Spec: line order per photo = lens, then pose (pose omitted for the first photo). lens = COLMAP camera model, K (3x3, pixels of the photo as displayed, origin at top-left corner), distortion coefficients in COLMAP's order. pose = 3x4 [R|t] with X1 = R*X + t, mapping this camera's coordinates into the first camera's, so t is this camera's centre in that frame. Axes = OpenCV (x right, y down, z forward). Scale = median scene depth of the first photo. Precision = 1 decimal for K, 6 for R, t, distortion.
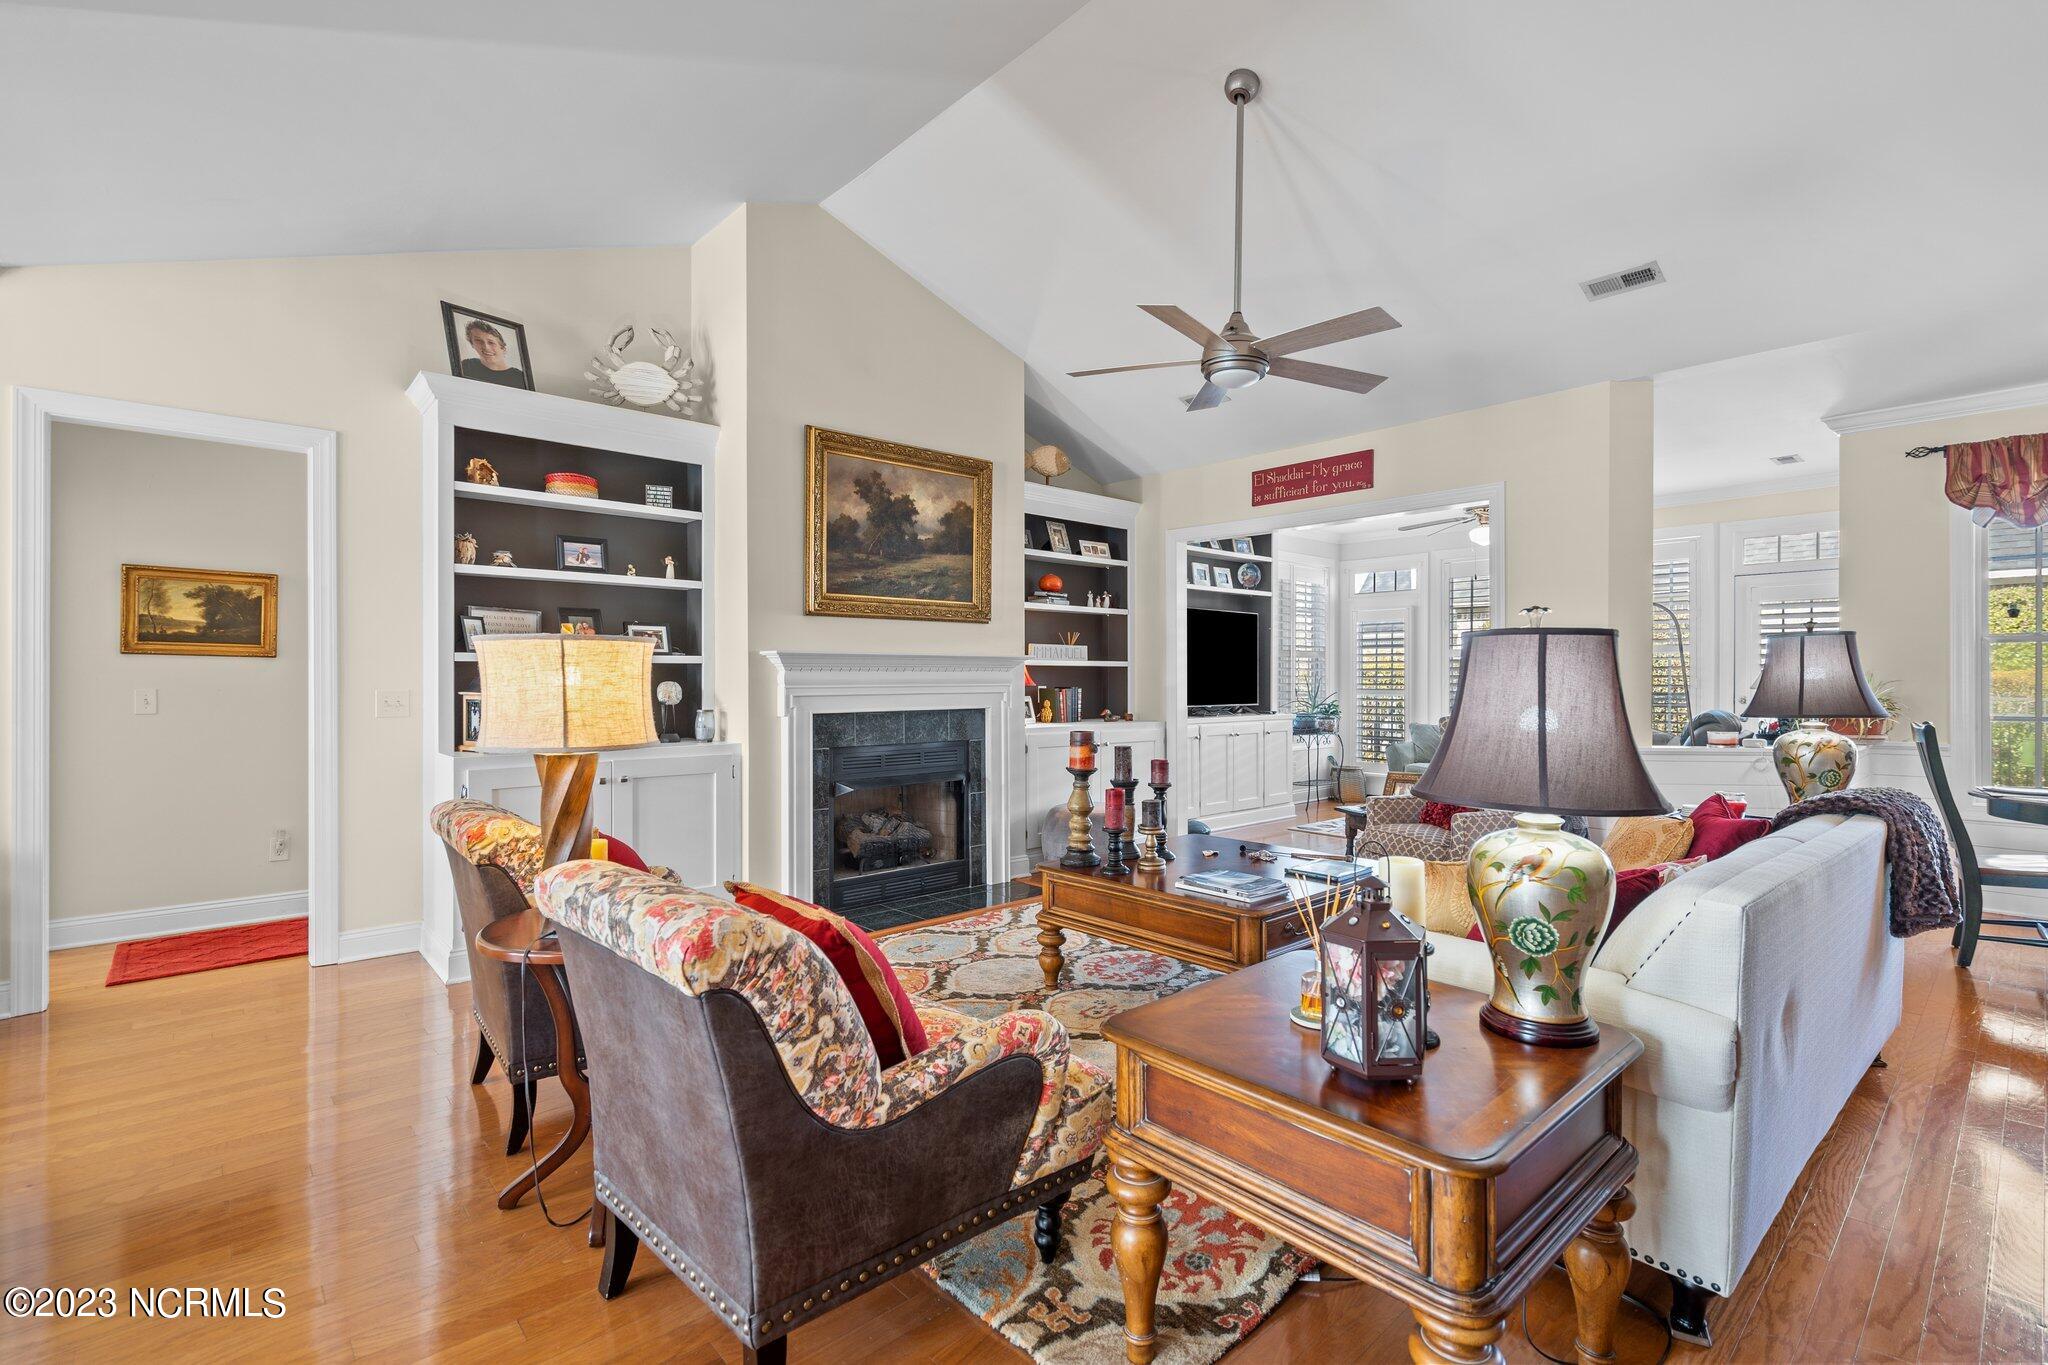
lens RADIAL K [[930.7, 0, 1024.0], [0, 930.7, 682.5], [0, 0, 1]] dist [-0.002203, 0.000269]
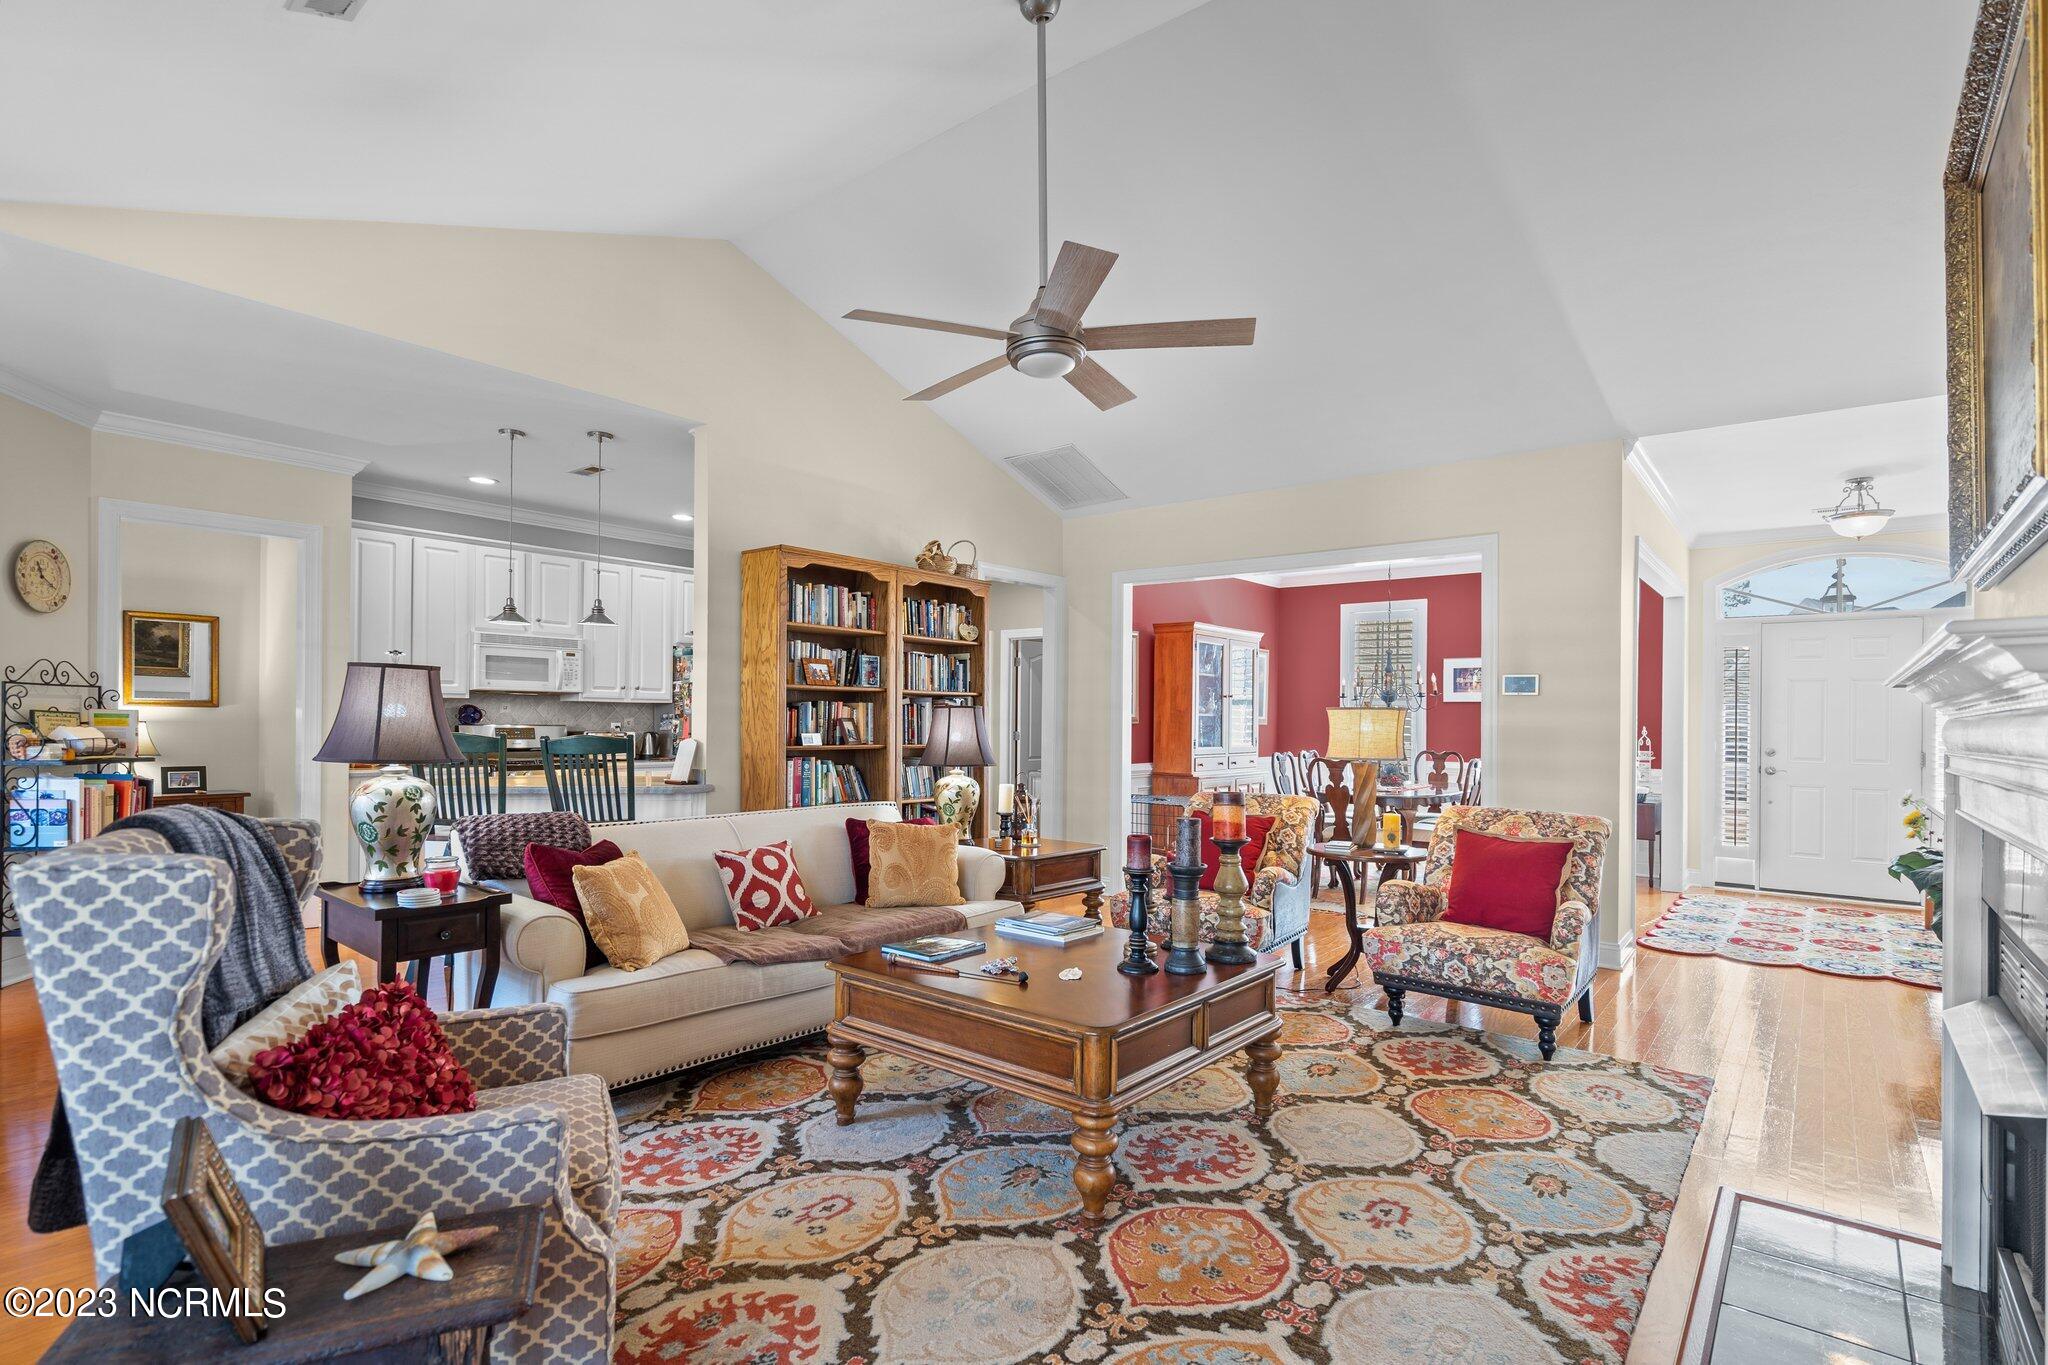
lens RADIAL K [[995.1, 0, 1019.5], [0, 995.1, 719.8], [0, 0, 1]] dist [-0.000252, -0.000029]
pose [[-0.988455, -0.011798, -0.151056, 0.313598], [-0.012088, 0.999926, 0.001002, -0.007325], [0.151033, 0.002816, -0.988525, 1.535687]]
